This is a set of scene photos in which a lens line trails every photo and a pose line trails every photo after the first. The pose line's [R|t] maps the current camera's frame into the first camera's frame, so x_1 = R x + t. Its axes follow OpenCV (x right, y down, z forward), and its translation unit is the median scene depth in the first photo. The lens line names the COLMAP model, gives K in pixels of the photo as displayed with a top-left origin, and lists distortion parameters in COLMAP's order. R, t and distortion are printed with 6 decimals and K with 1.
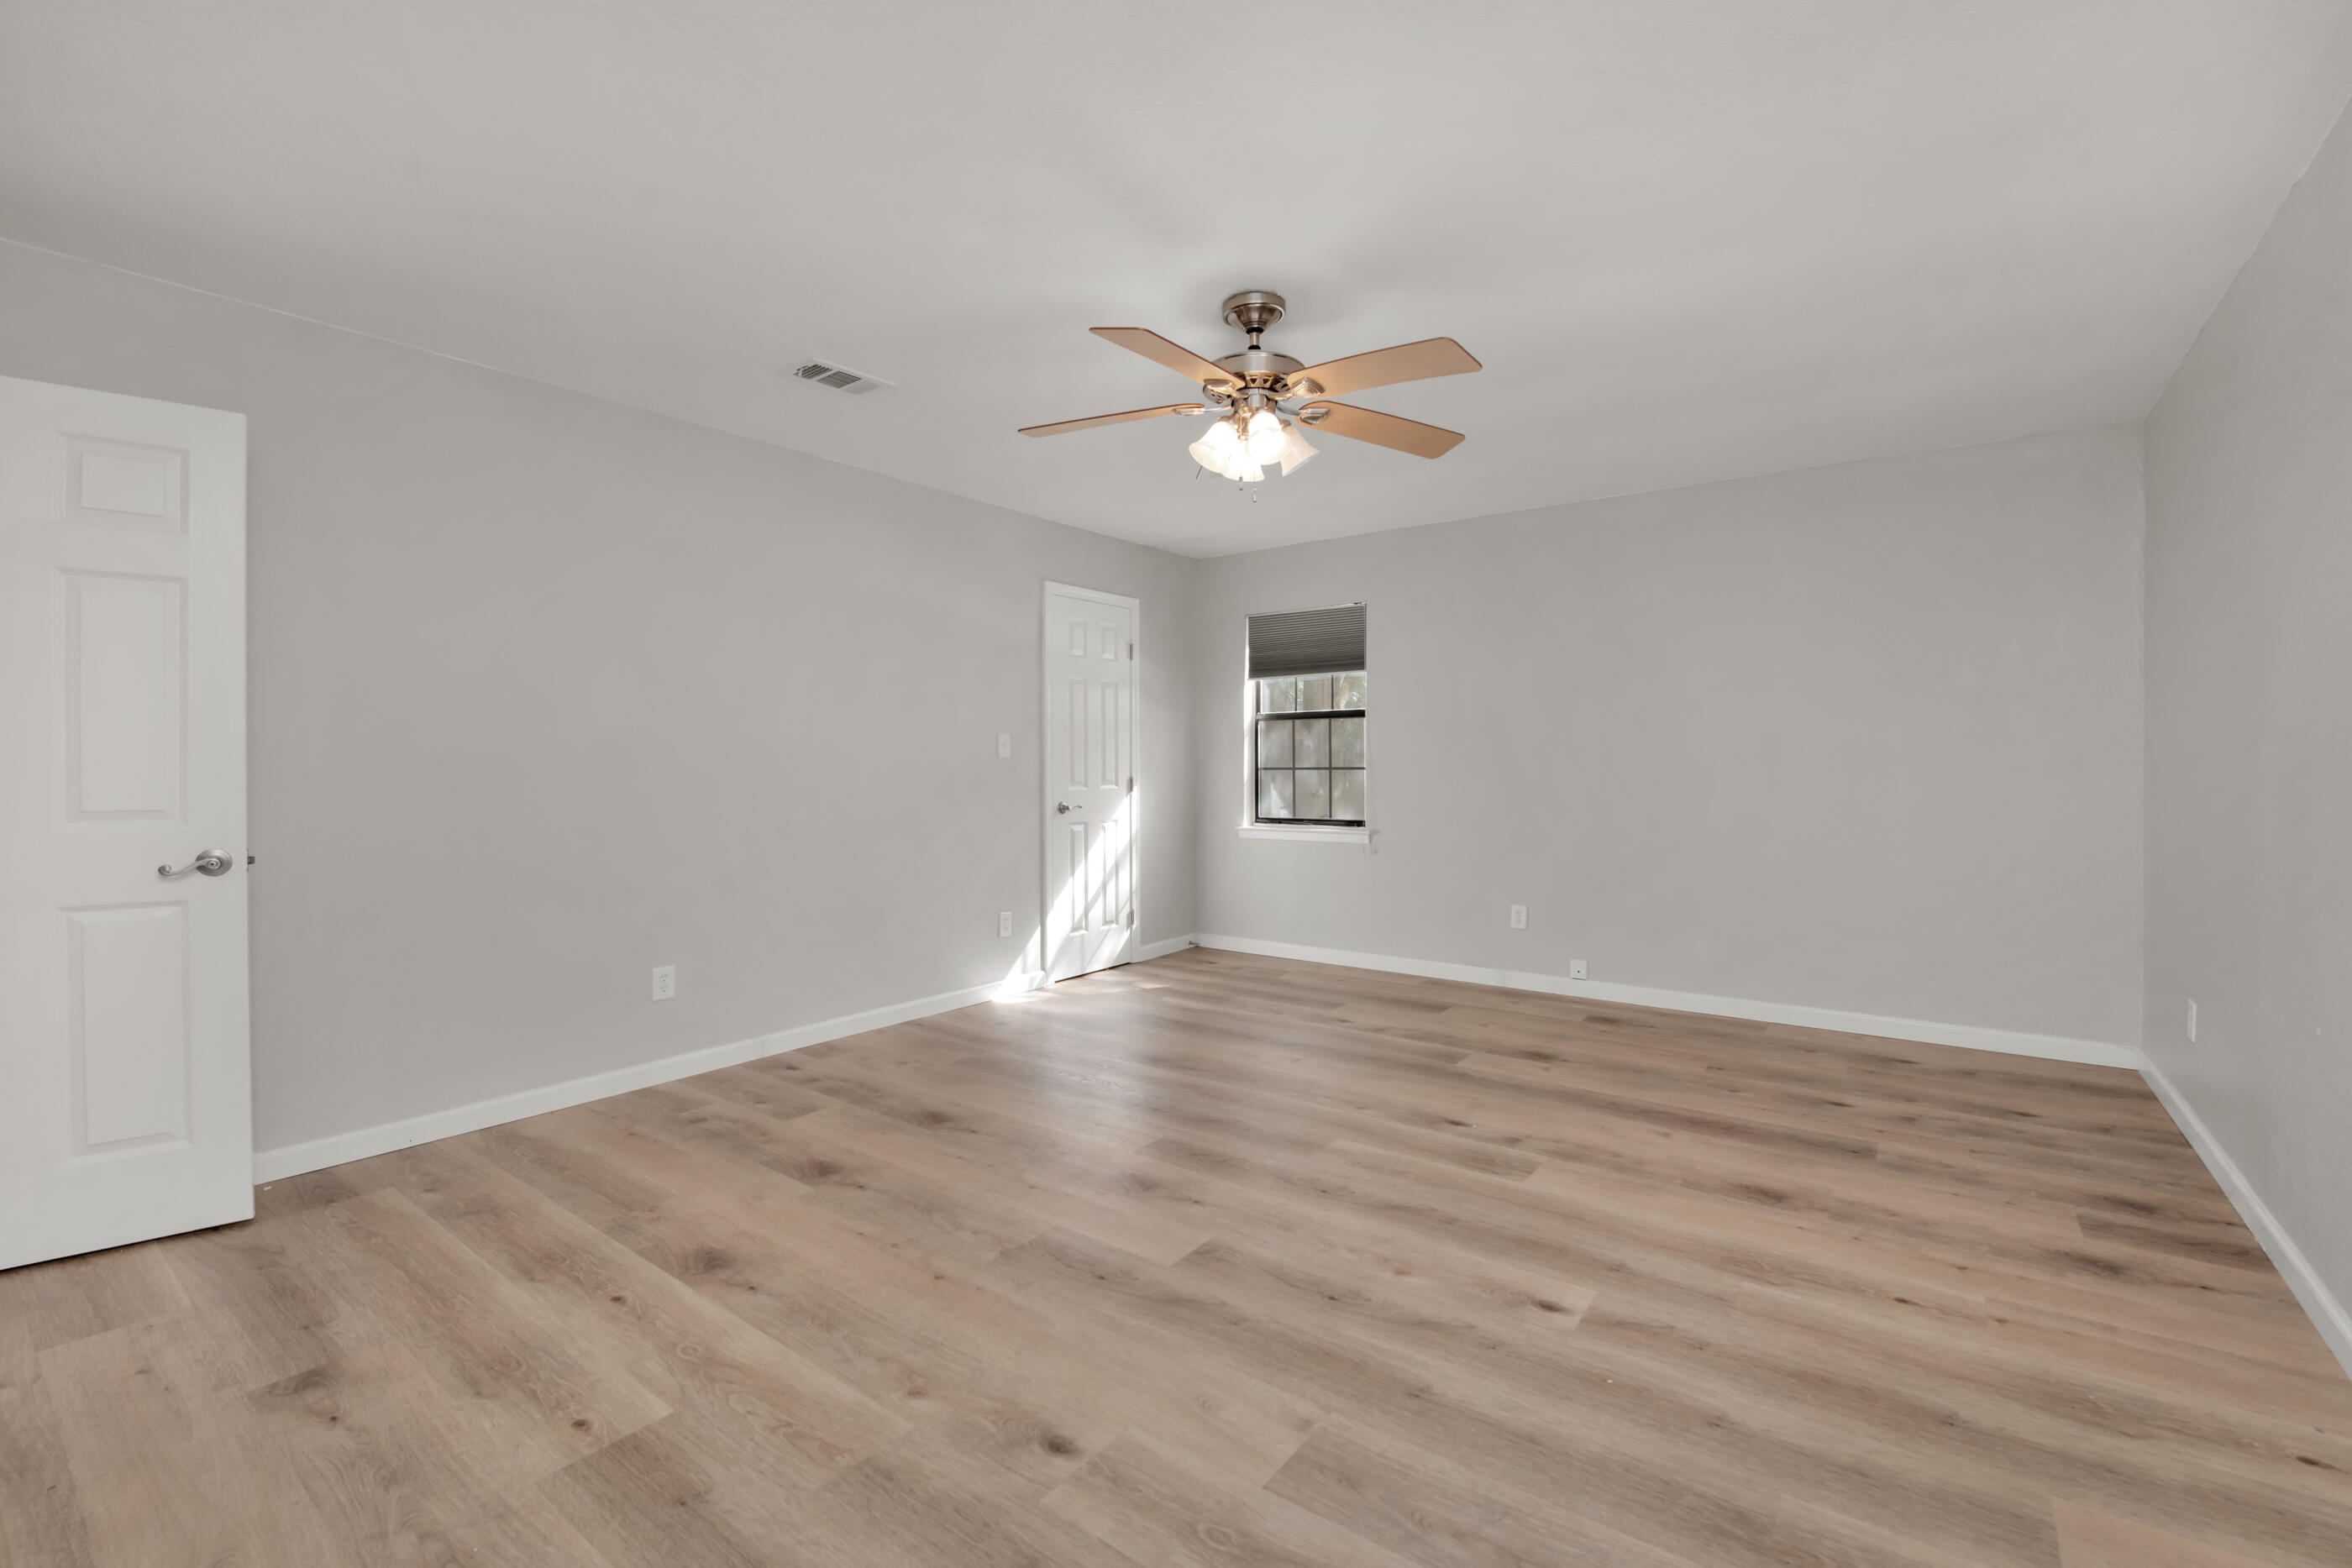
lens RADIAL K [[979.9, 0, 1183.1], [0, 979.9, 783.7], [0, 0, 1]] dist [-0.017101, -0.000973]
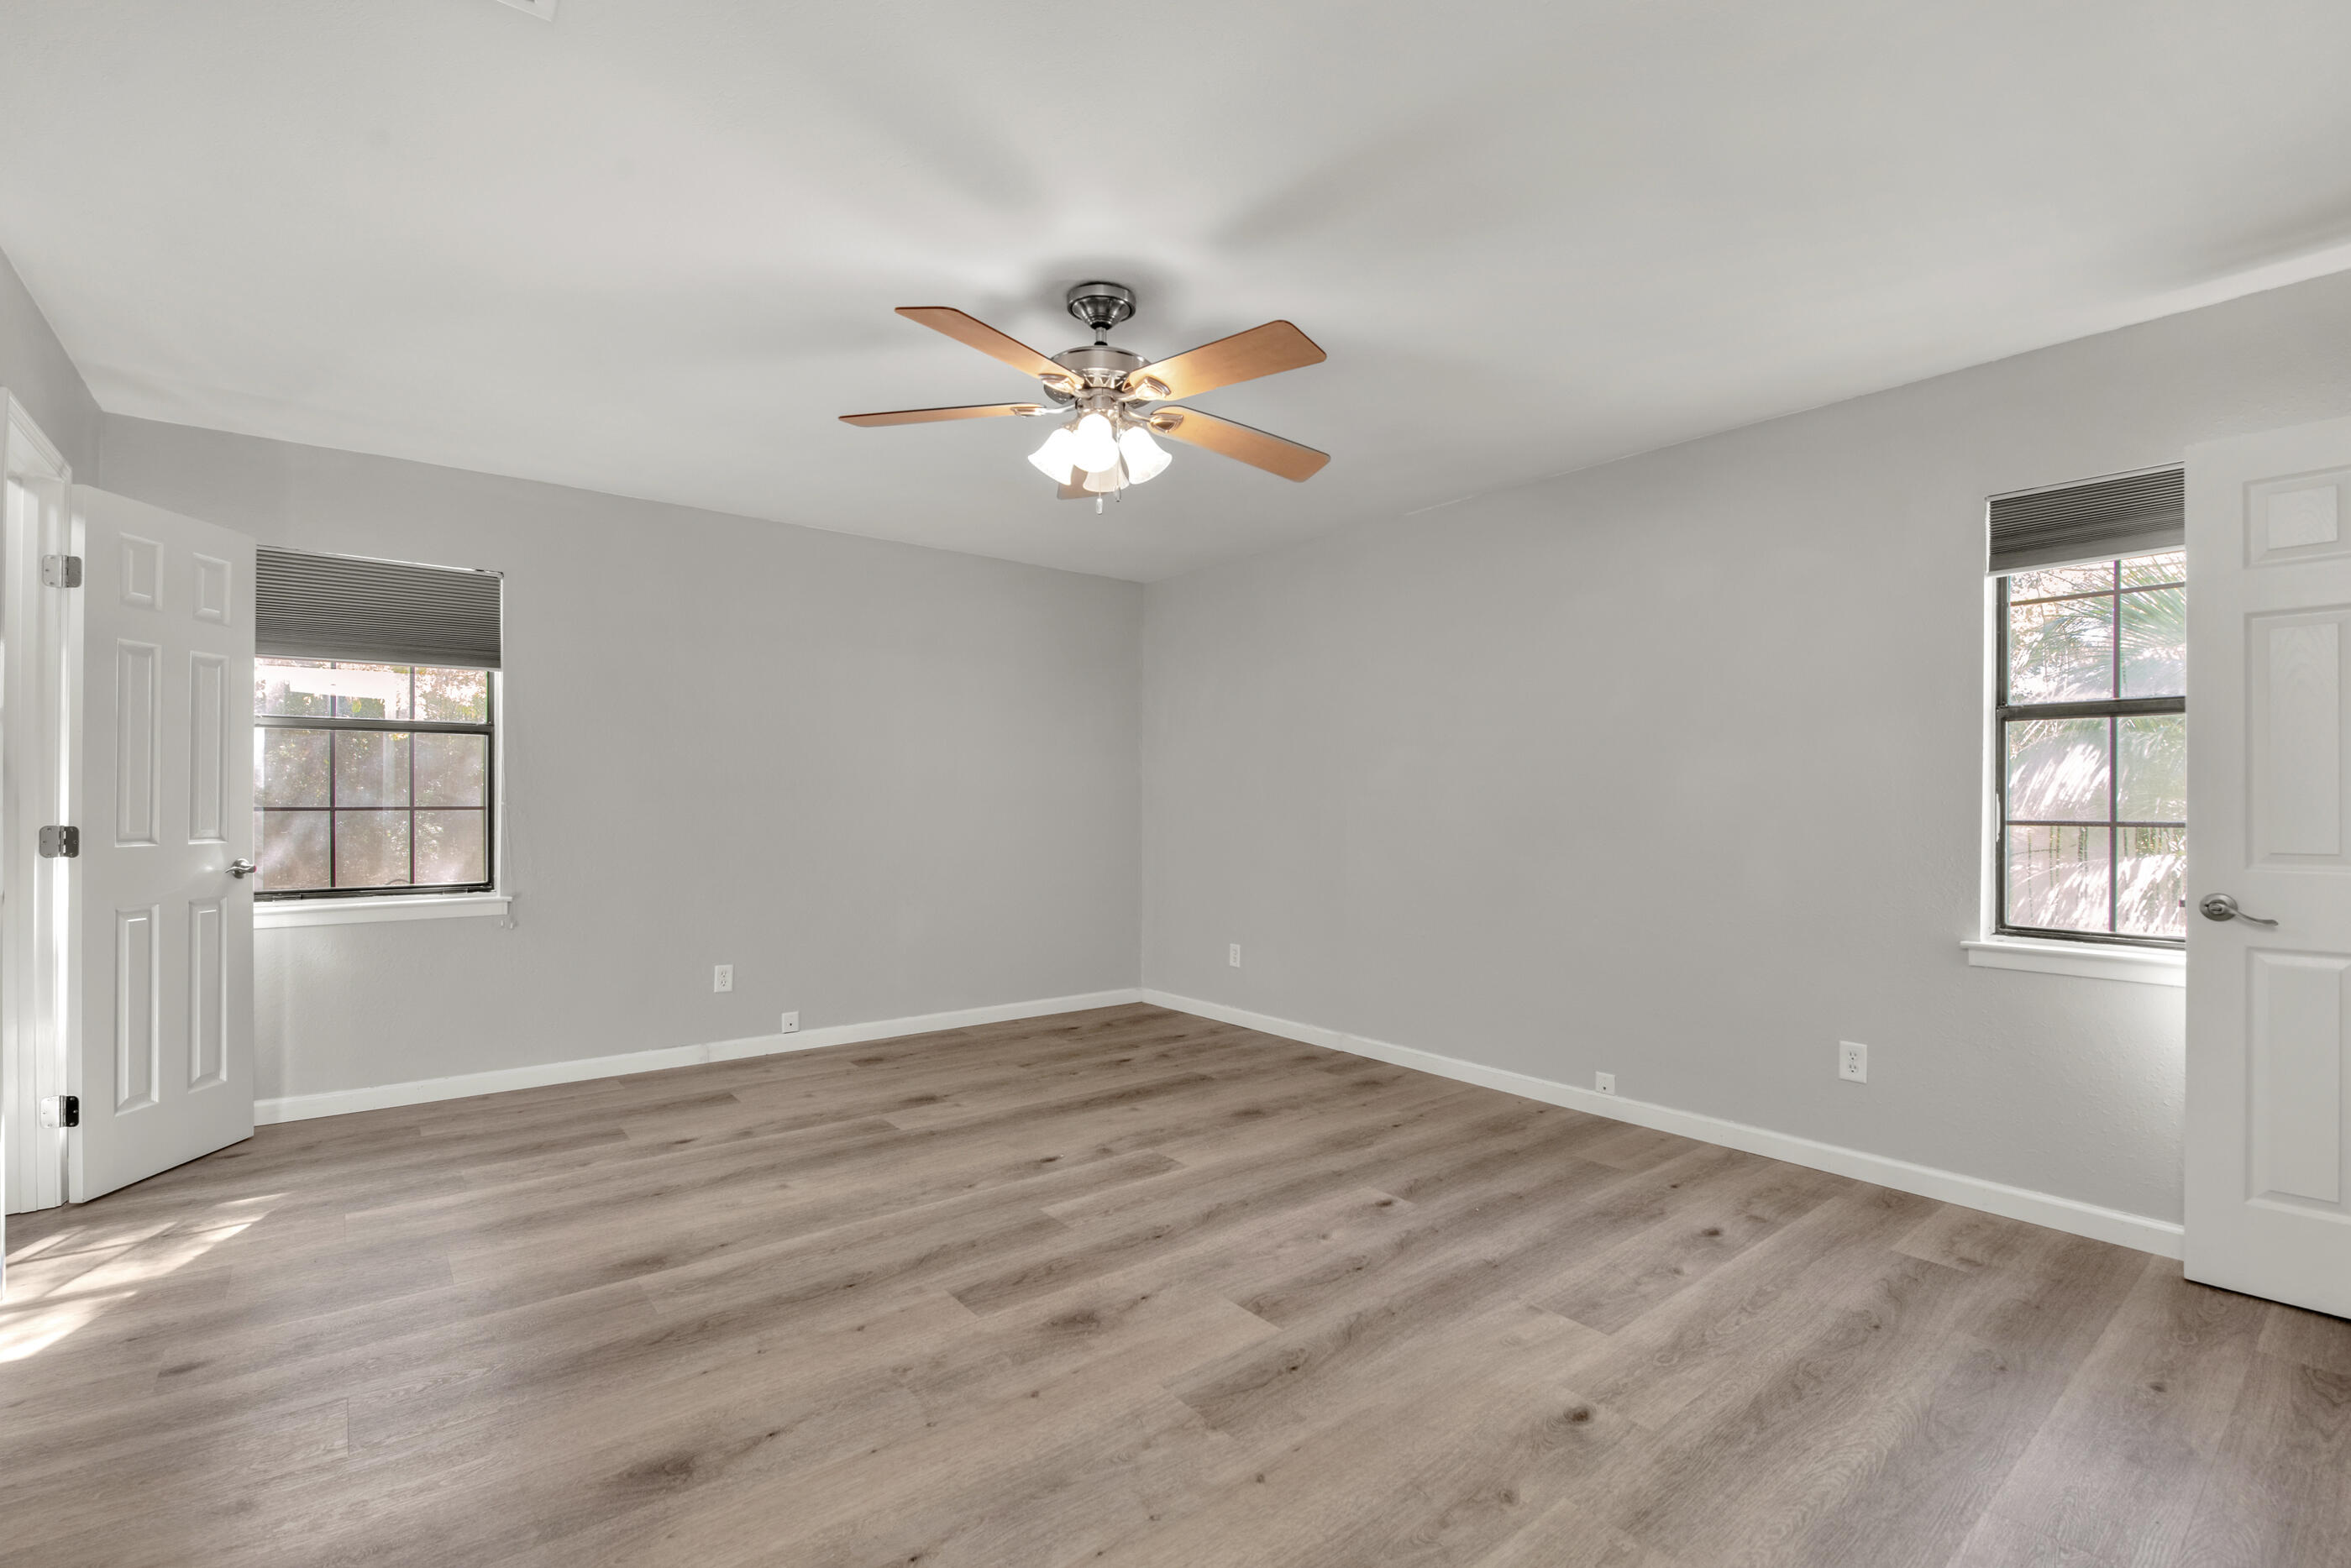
lens RADIAL K [[1062.6, 0, 1171.7], [0, 1062.6, 804.2], [0, 0, 1]] dist [-0.020577, -0.000511]
pose [[0.261570, -0.000761, 0.965184, -0.800787], [0.018986, 0.999810, -0.004357, -0.011052], [-0.964998, 0.019464, 0.261535, 0.637886]]
